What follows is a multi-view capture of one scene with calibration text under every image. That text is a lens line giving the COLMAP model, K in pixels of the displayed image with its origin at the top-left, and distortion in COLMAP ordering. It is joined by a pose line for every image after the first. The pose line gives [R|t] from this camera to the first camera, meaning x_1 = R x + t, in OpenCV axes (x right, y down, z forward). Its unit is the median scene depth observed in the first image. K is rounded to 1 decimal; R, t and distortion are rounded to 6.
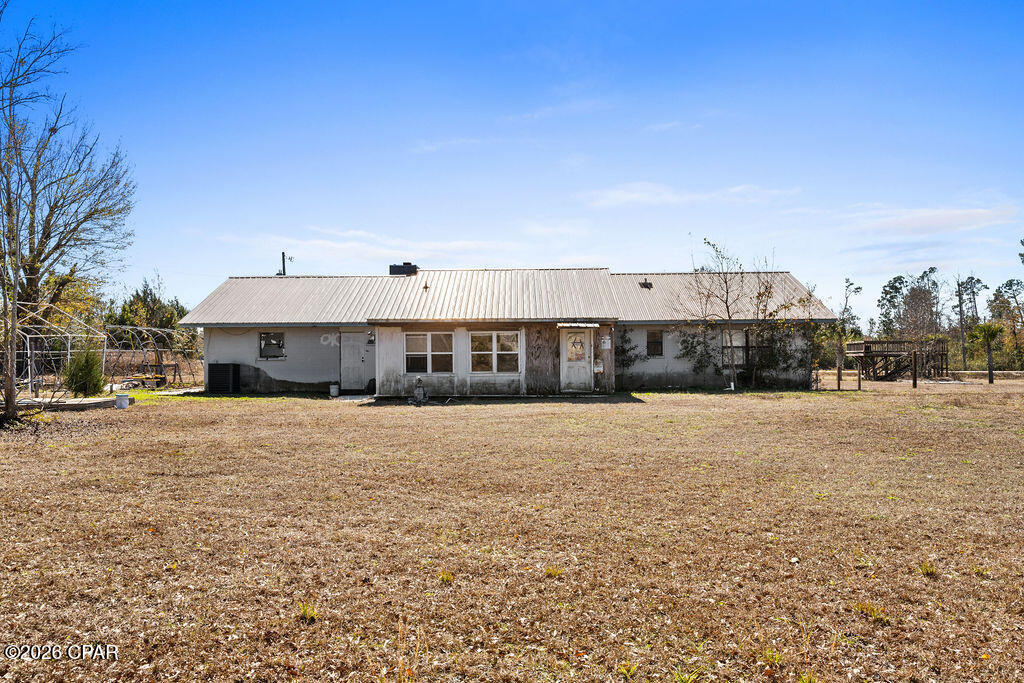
lens RADIAL K [[822.2, 0, 512.0], [0, 822.2, 343.6], [0, 0, 1]] dist [-0.004916, -0.000631]
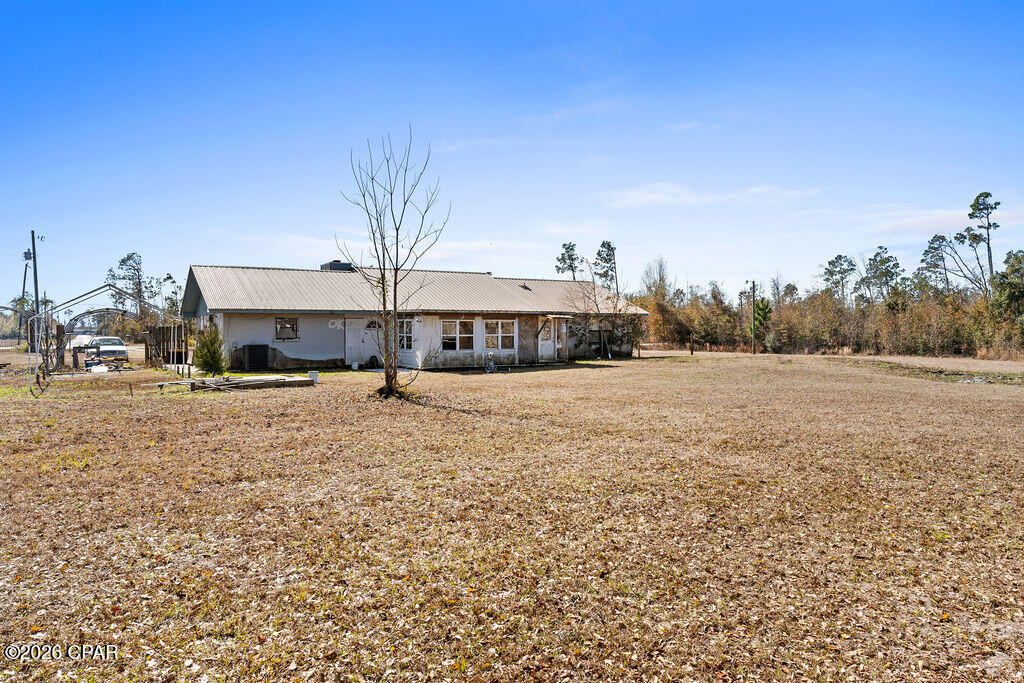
lens RADIAL K [[681.7, 0, 512.1], [0, 681.7, 339.1], [0, 0, 1]] dist [0.002140, 0.000222]
pose [[0.828611, -0.003842, 0.559811, -0.647502], [-0.006297, 0.999849, 0.016182, -0.000914], [-0.559789, -0.016933, 0.828462, 0.033669]]
